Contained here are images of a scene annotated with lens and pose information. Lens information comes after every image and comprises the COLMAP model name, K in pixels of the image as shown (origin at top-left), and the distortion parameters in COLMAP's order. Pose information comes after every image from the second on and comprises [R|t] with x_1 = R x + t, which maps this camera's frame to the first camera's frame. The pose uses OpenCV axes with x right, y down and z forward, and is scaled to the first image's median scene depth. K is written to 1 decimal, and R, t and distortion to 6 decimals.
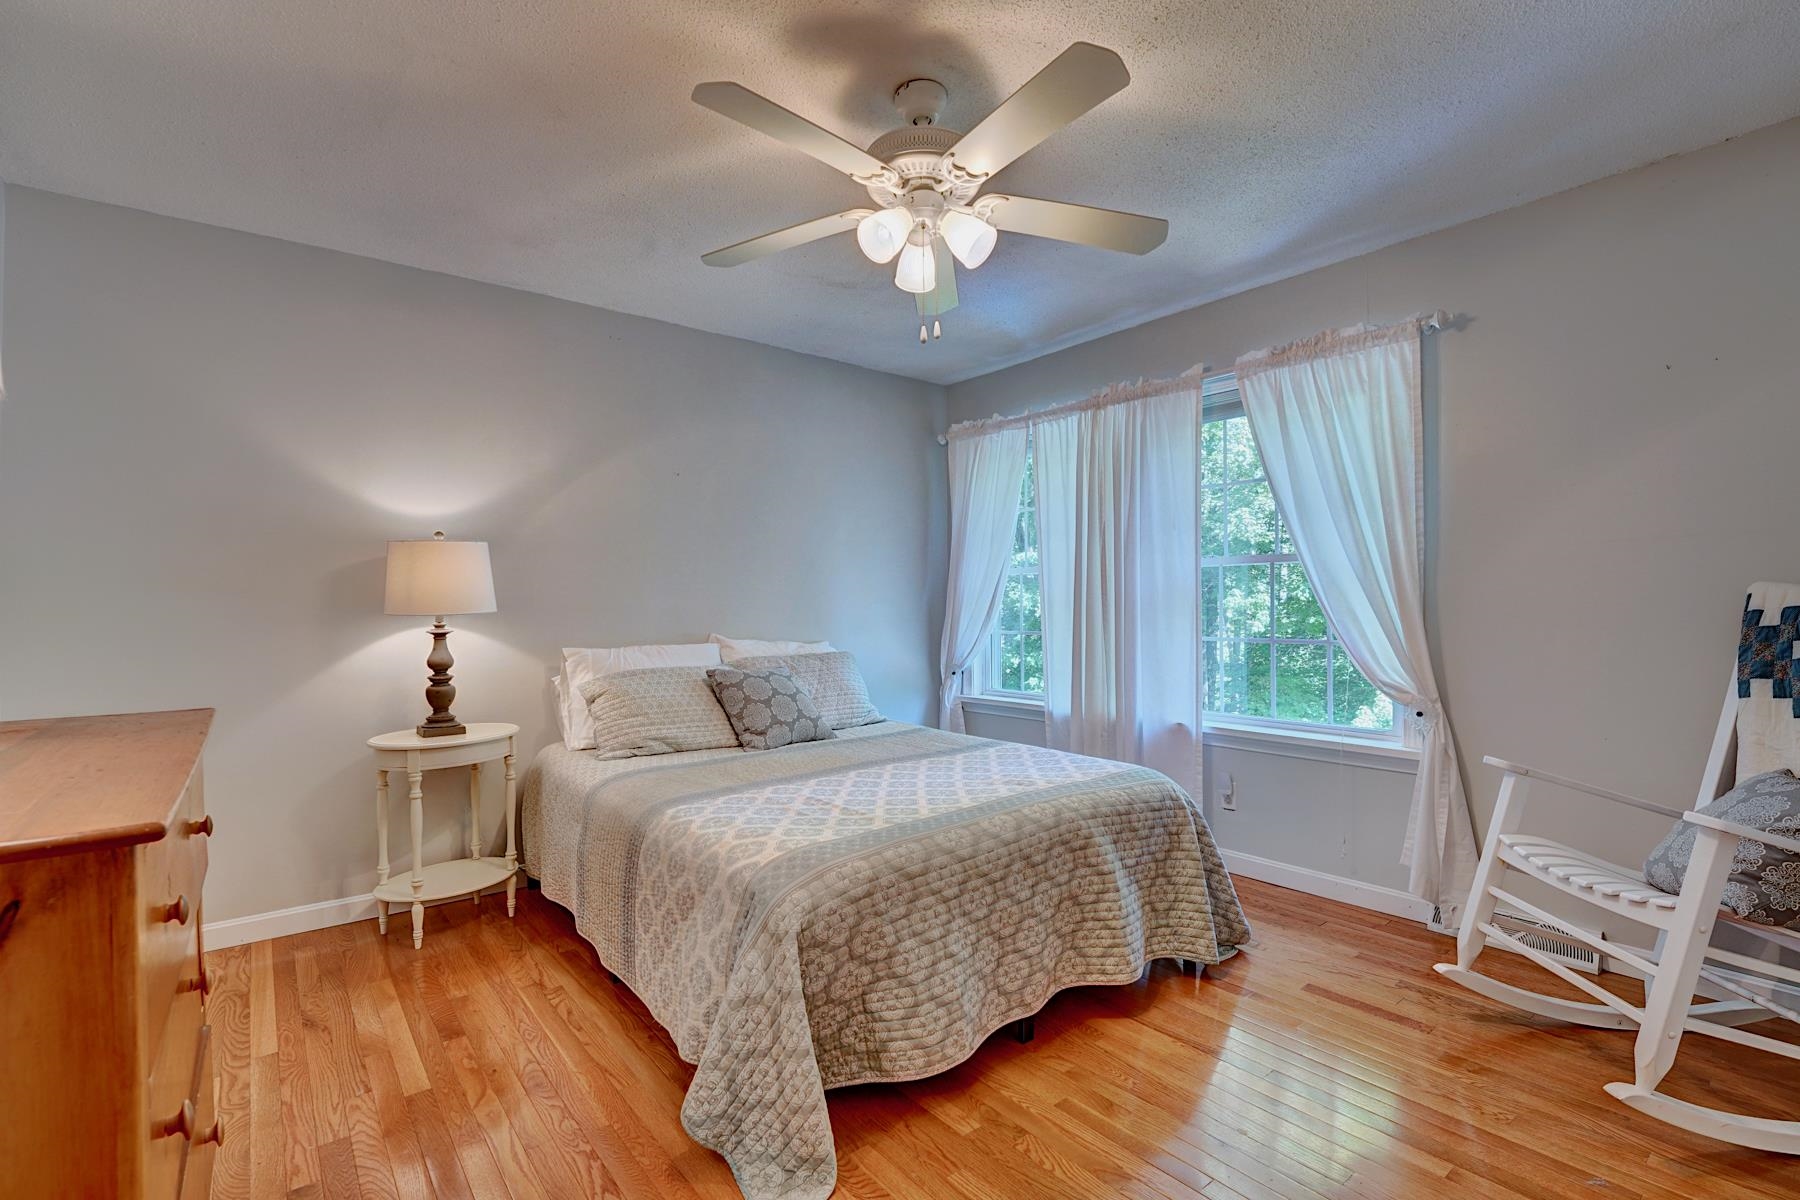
lens RADIAL K [[831.7, 0, 899.7], [0, 831.7, 601.1], [0, 0, 1]] dist [-0.001179, -0.000134]
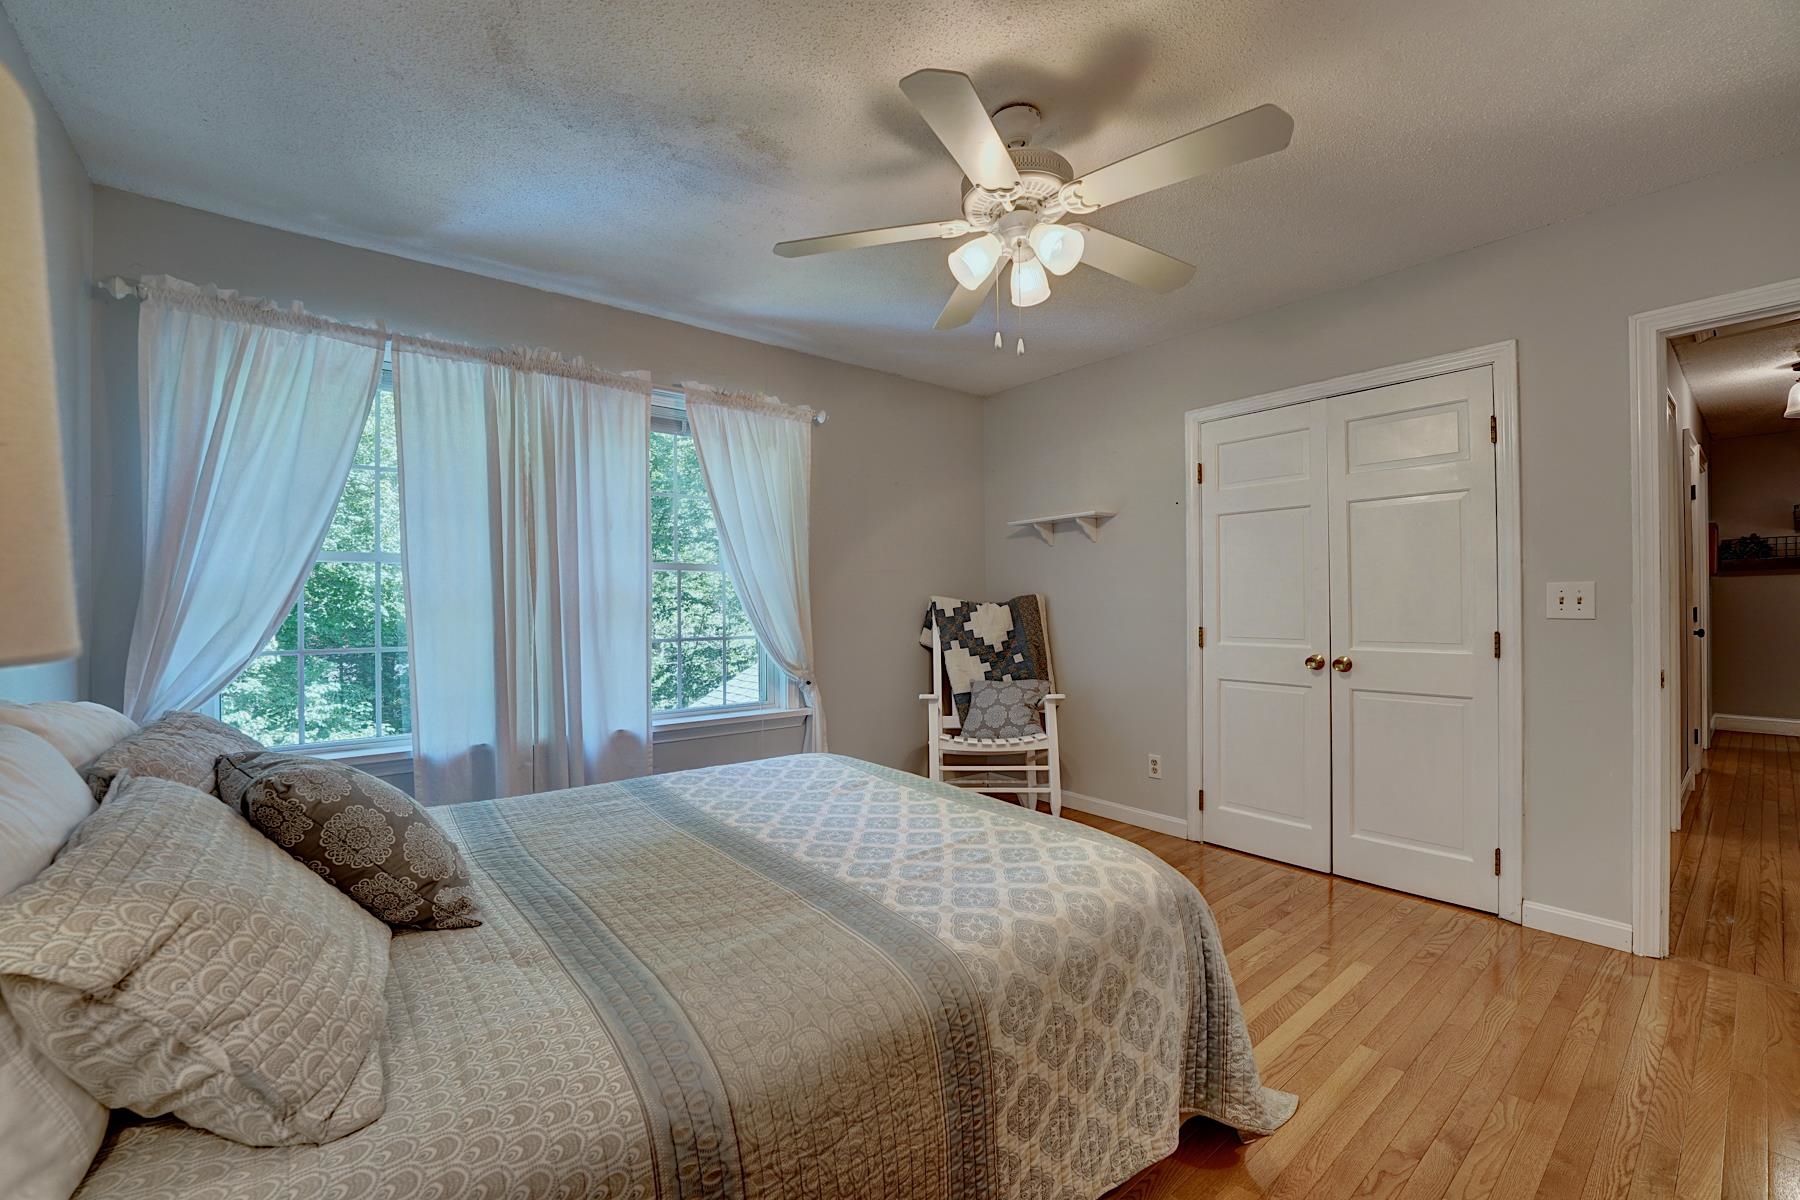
lens RADIAL K [[738.9, 0, 896.8], [0, 738.9, 608.0], [0, 0, 1]] dist [-0.024847, 0.000787]
pose [[-0.019903, 0.002154, 0.999800, -0.569991], [0.003025, 0.999993, -0.002095, 0.007146], [-0.999797, 0.002983, -0.019909, 0.746844]]
